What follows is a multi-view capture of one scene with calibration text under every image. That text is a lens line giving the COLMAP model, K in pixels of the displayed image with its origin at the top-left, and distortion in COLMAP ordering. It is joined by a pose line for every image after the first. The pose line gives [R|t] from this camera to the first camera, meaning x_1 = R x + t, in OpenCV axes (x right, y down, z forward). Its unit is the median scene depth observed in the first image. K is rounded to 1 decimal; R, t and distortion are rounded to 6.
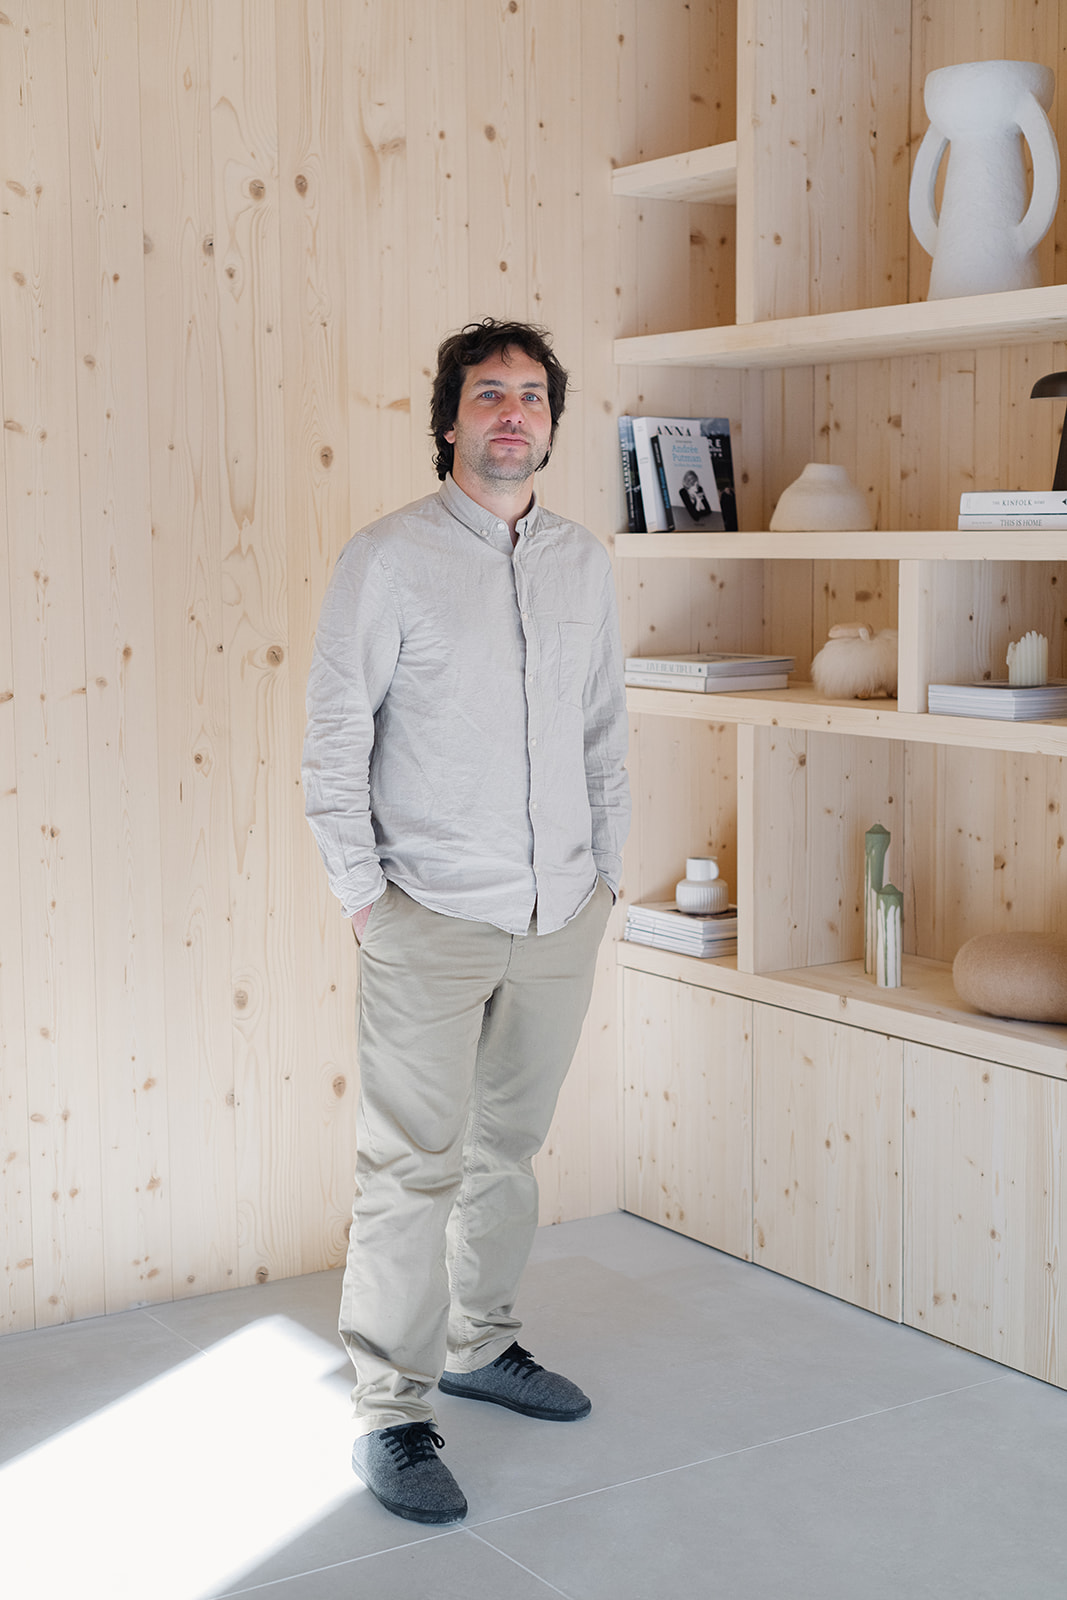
lens RADIAL K [[2342.0, 0, 533.5], [0, 2342.0, 800.0], [0, 0, 1]] dist [0.002266, -0.028564]
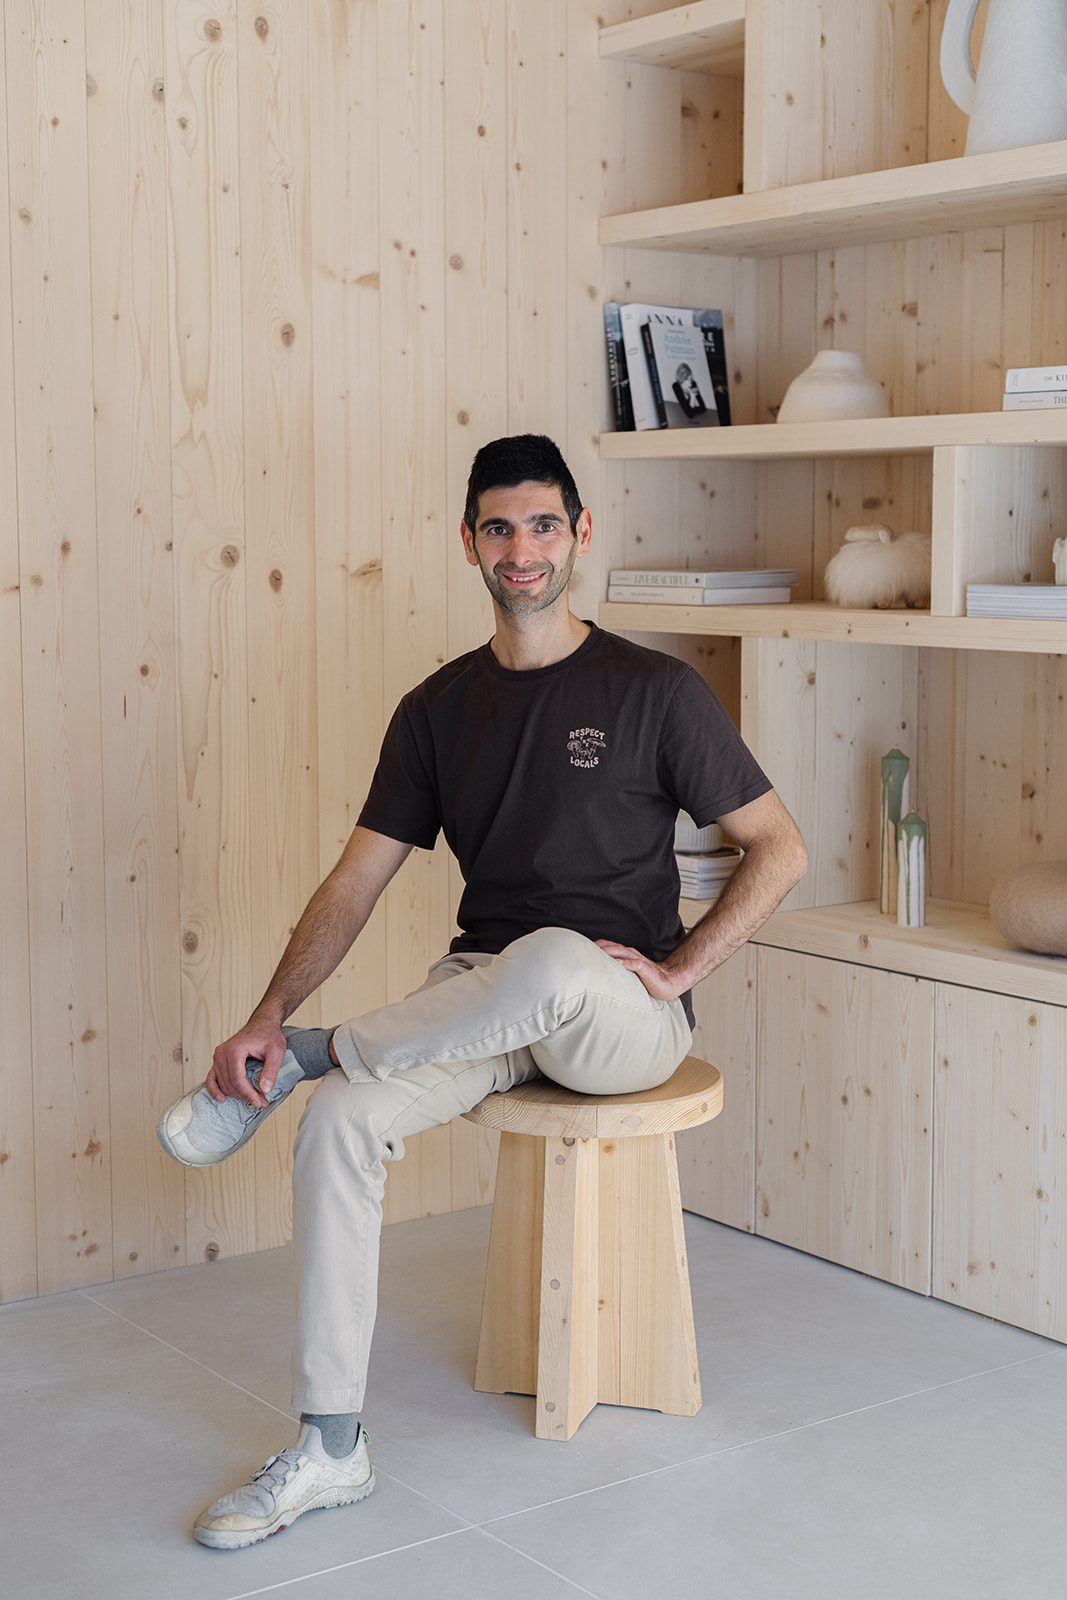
lens RADIAL K [[2388.8, 0, 533.5], [0, 2388.8, 800.0], [0, 0, 1]] dist [0.000963, 0.017889]
pose [[0.998692, 0.001204, 0.051125, -0.041092], [-0.001108, 0.999998, -0.001909, 0.032680], [-0.051127, 0.001850, 0.998690, 0.084255]]
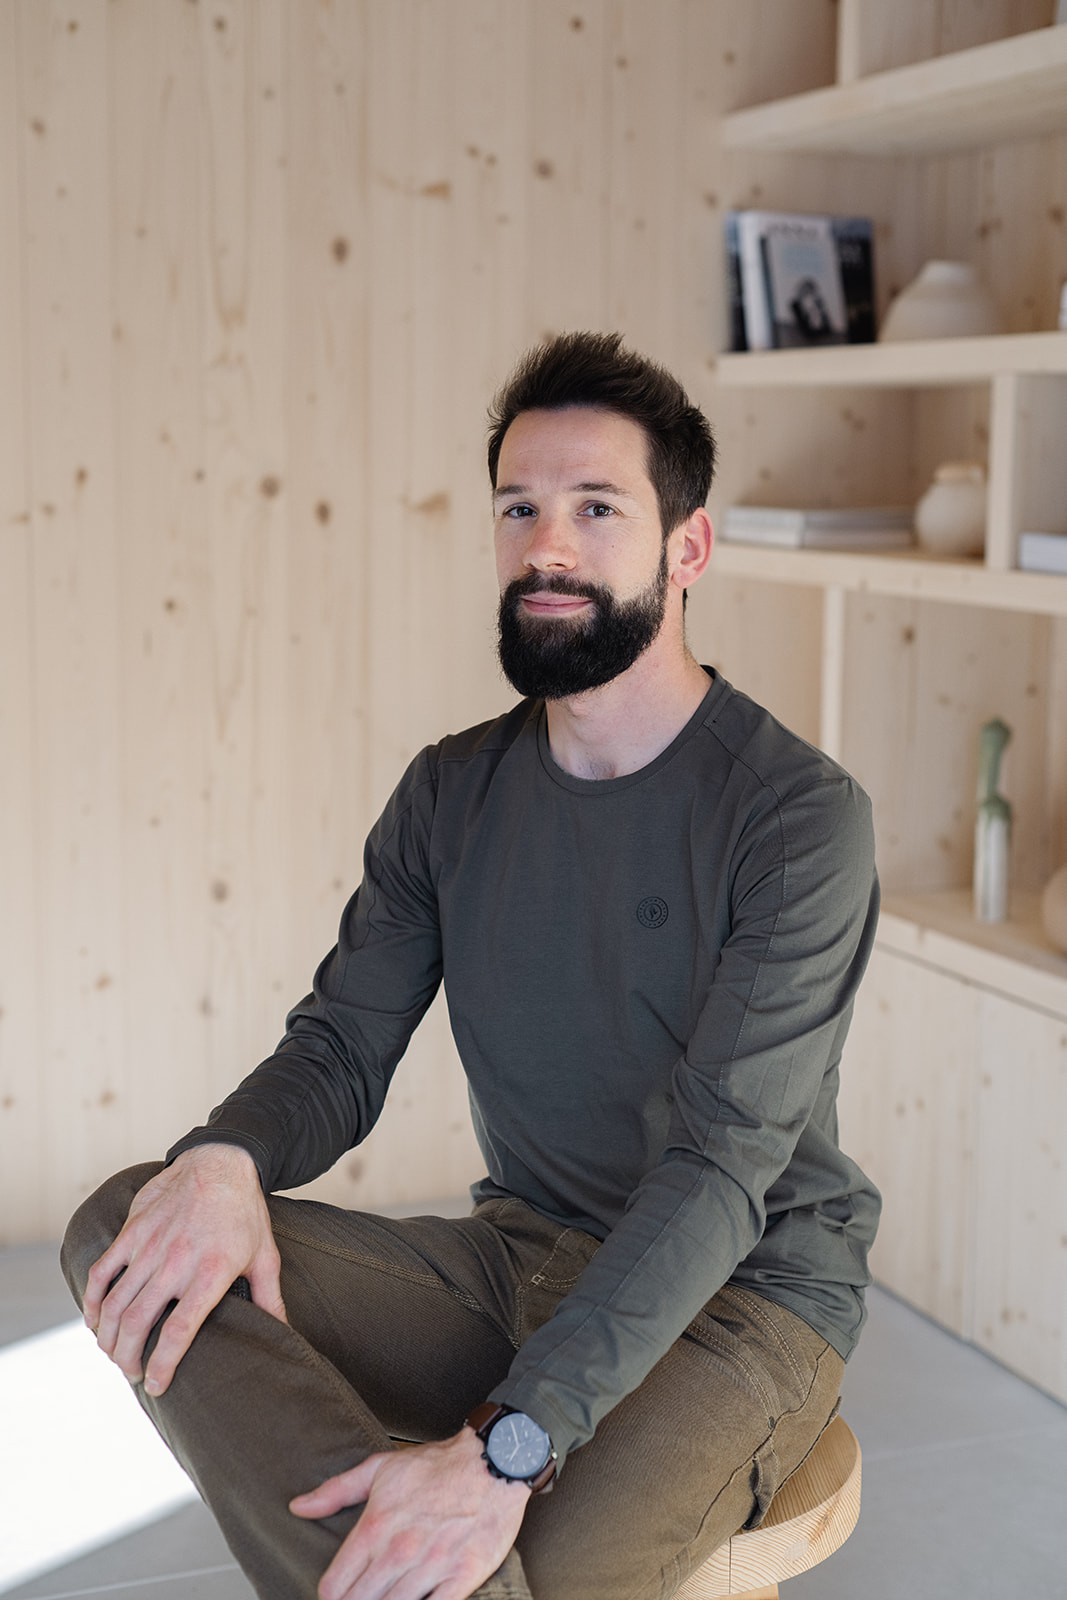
lens RADIAL K [[2342.0, 0, 533.5], [0, 2342.0, 800.0], [0, 0, 1]] dist [0.002266, -0.028564]
pose [[0.979584, 0.048692, -0.195051, 0.152212], [-0.041706, 0.998338, 0.039765, 0.013414], [0.196663, -0.030818, 0.979987, 0.187572]]
